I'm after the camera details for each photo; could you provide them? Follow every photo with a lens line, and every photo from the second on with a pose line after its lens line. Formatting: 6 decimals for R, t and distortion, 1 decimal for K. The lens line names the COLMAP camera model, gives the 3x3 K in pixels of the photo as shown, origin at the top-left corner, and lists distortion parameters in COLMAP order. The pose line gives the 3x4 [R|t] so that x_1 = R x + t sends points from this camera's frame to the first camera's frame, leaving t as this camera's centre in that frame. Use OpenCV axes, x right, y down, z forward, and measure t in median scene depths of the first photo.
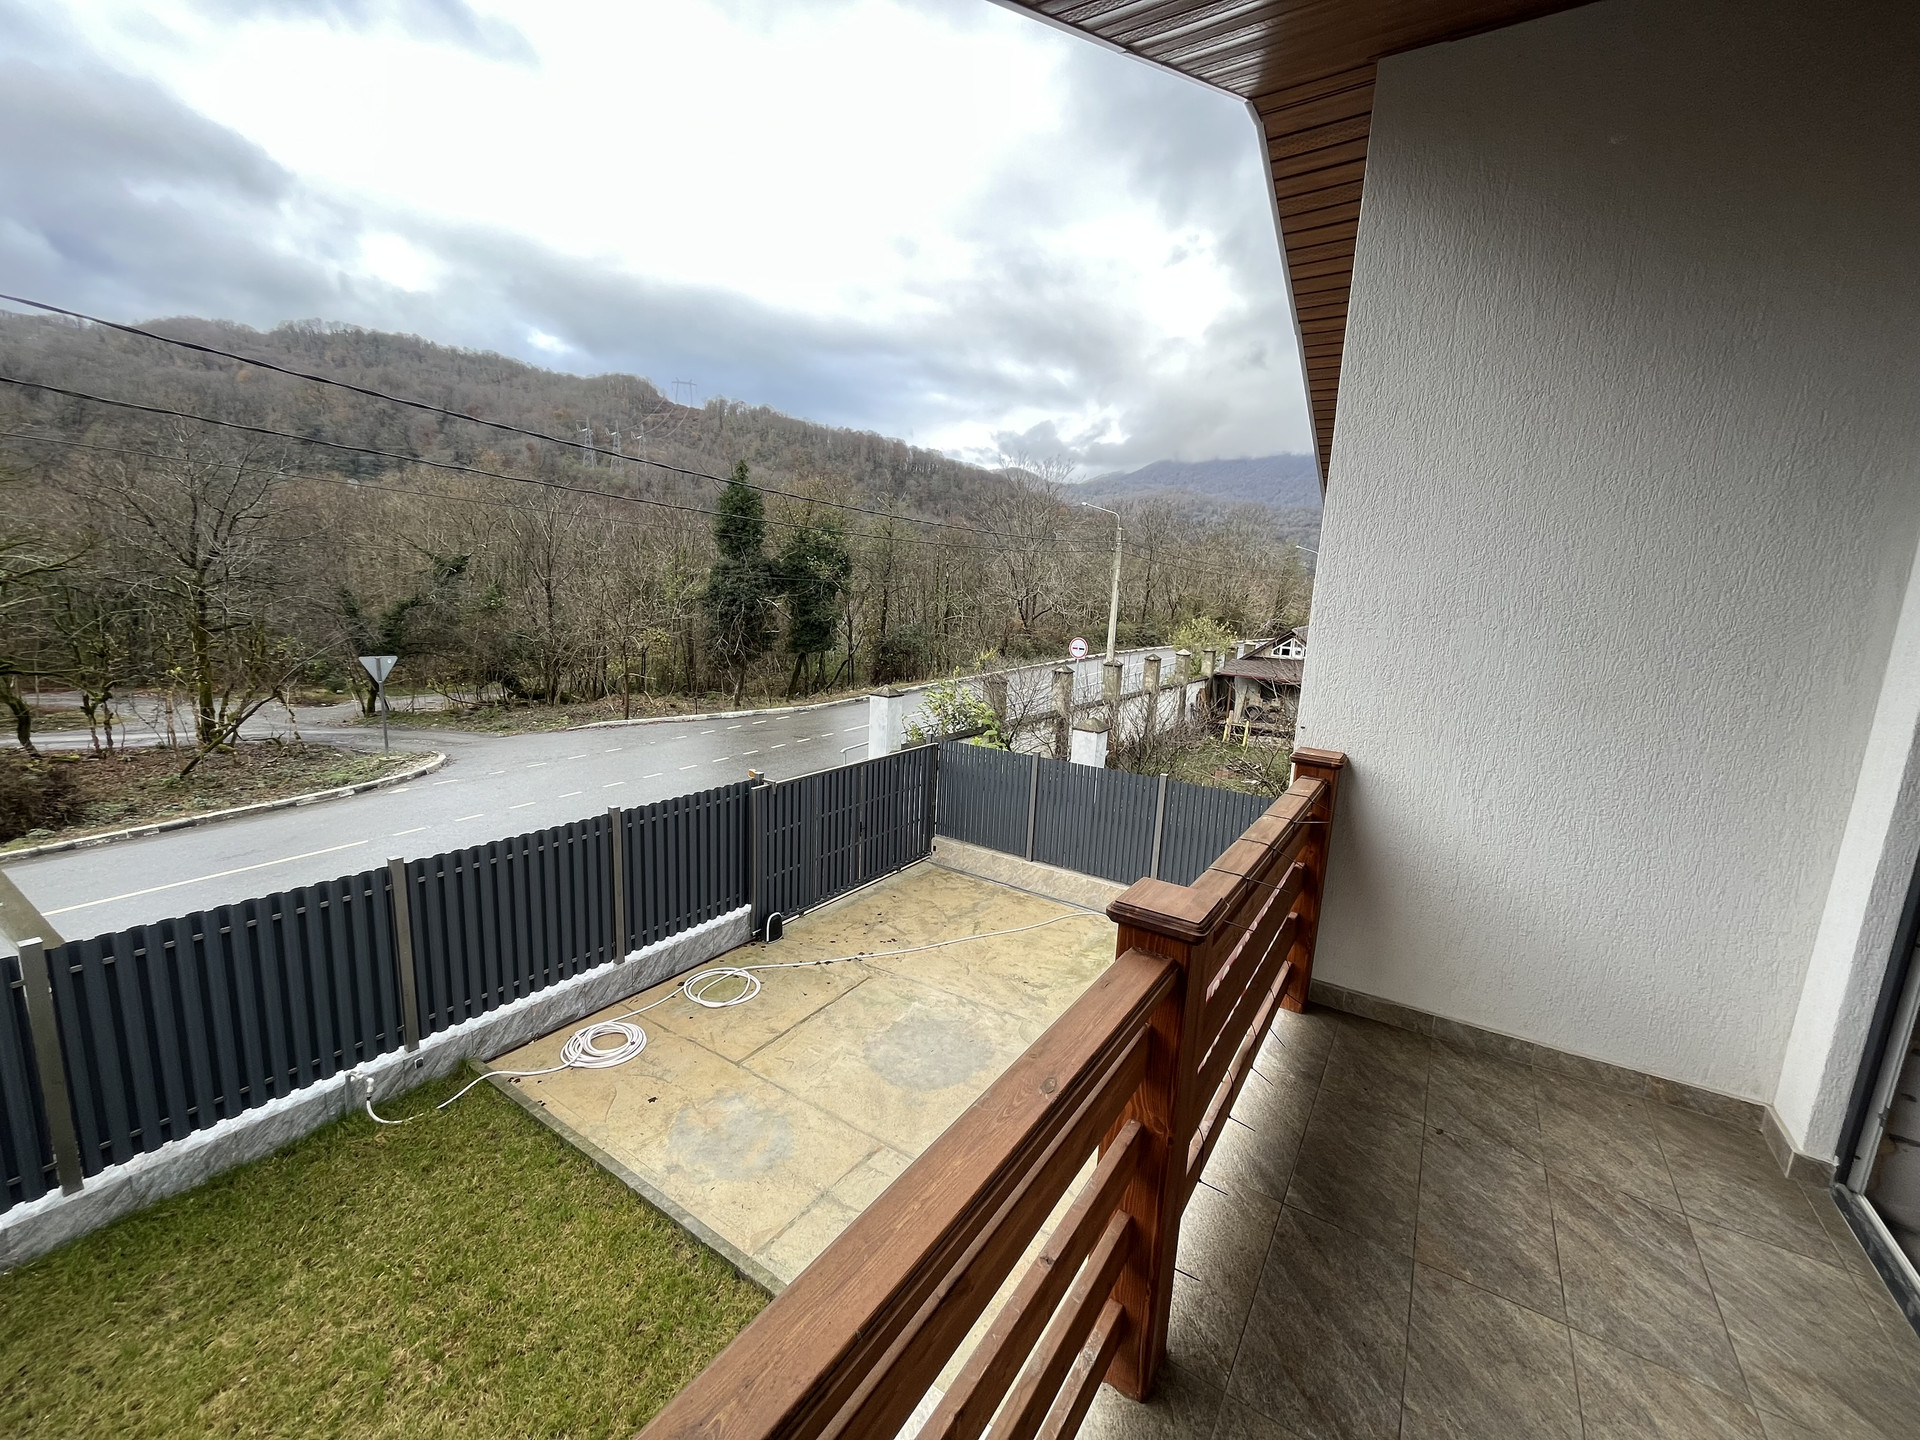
lens RADIAL K [[775.7, 0, 956.1], [0, 775.7, 721.8], [0, 0, 1]] dist [-0.003901, -0.000182]
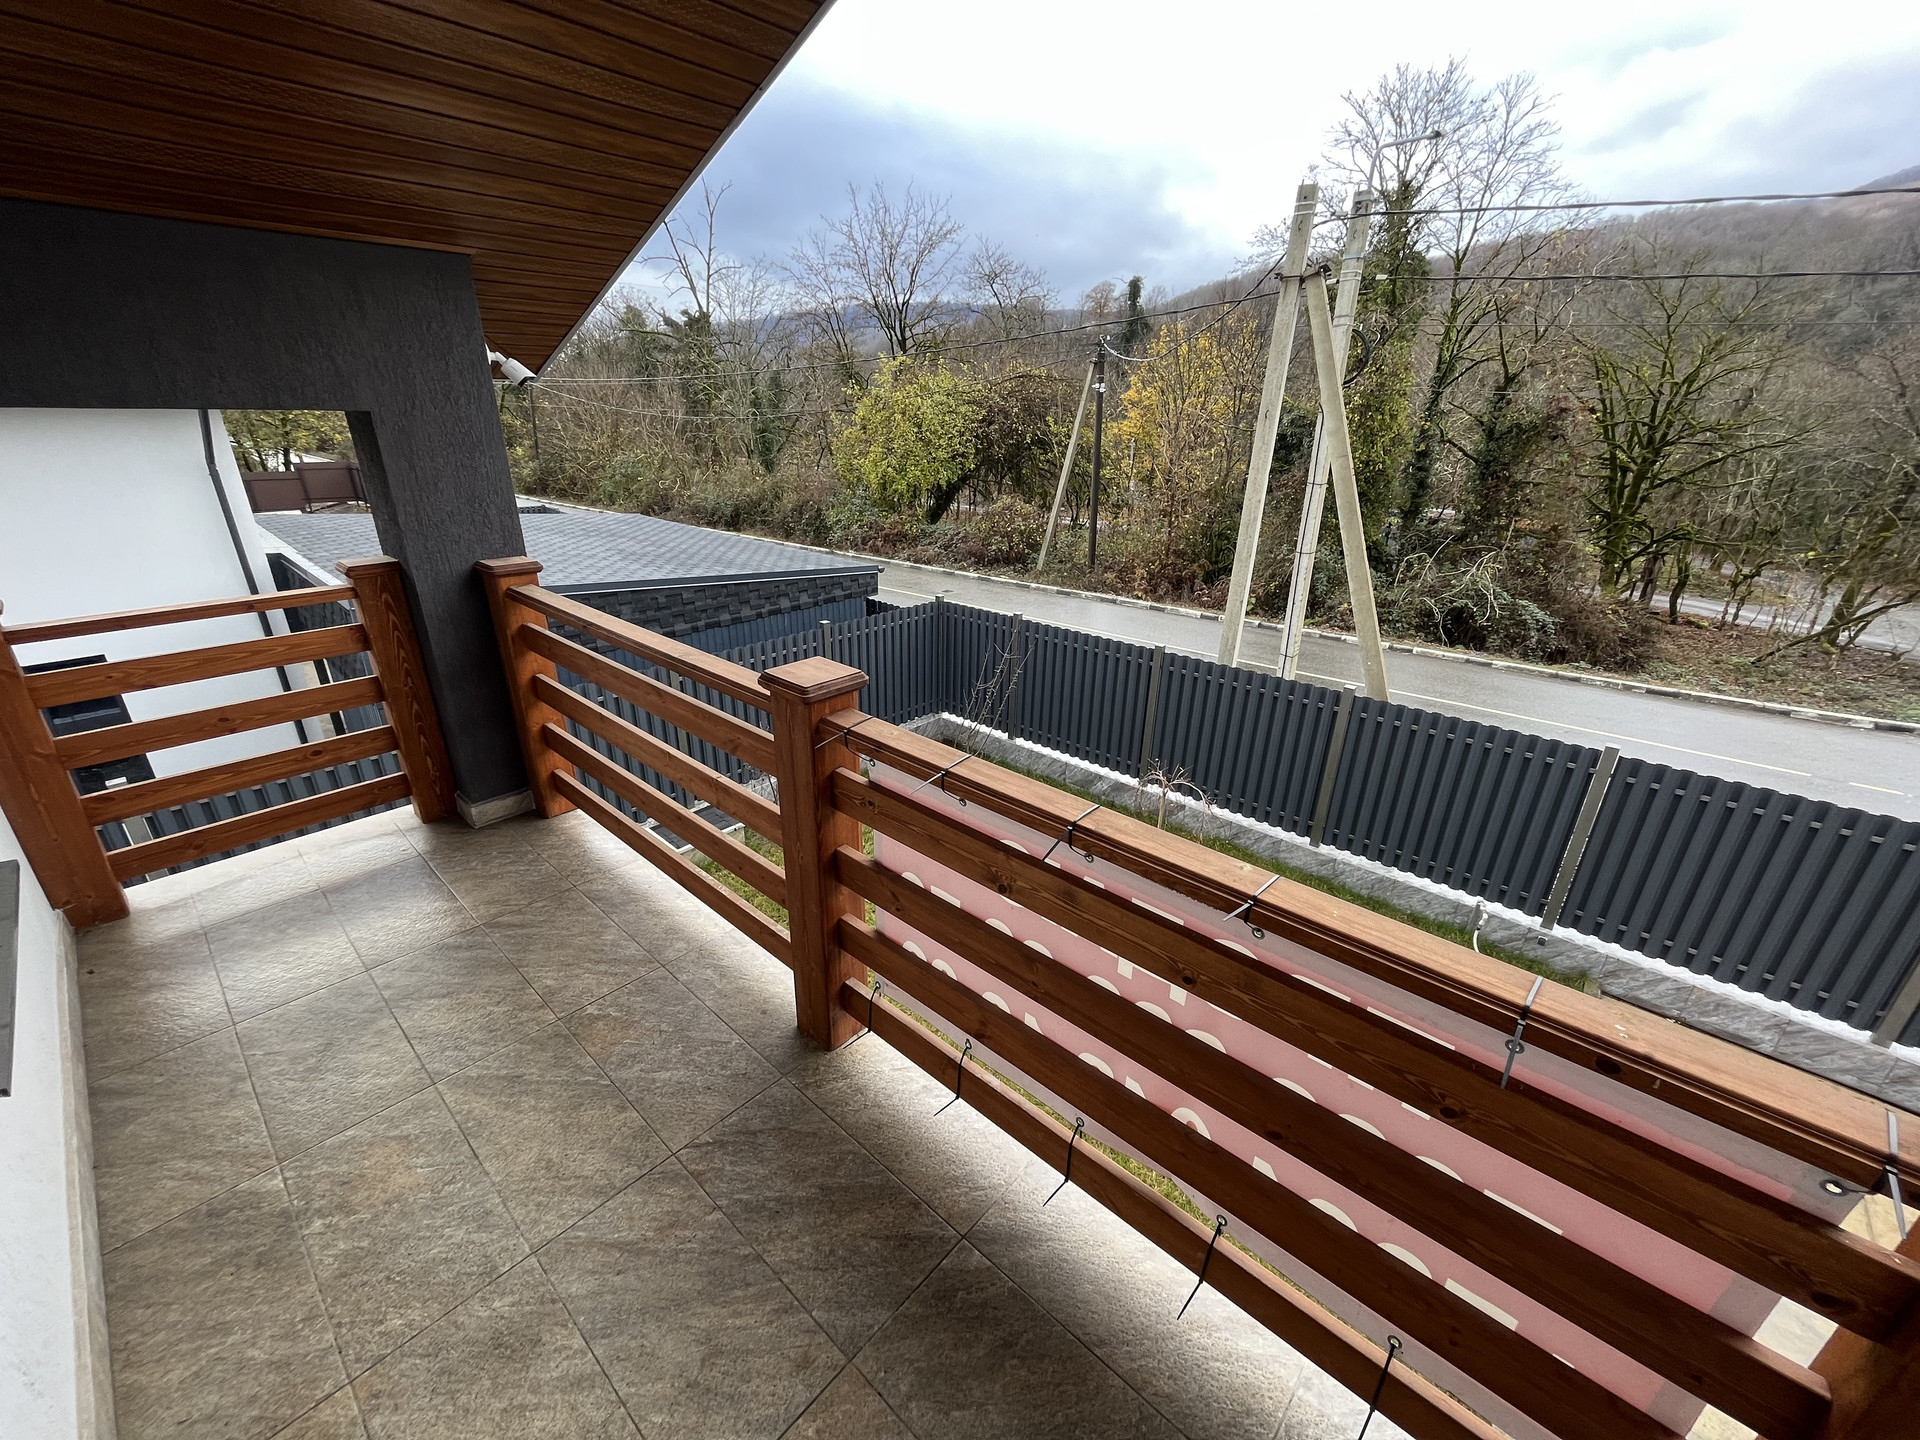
lens RADIAL K [[775.7, 0, 955.6], [0, 775.7, 727.5], [0, 0, 1]] dist [-0.003901, -0.000182]
pose [[-0.154221, 0.334189, -0.929803, 0.247401], [-0.191780, 0.913039, 0.359973, -0.029660], [0.969245, 0.233833, -0.076718, 0.237793]]
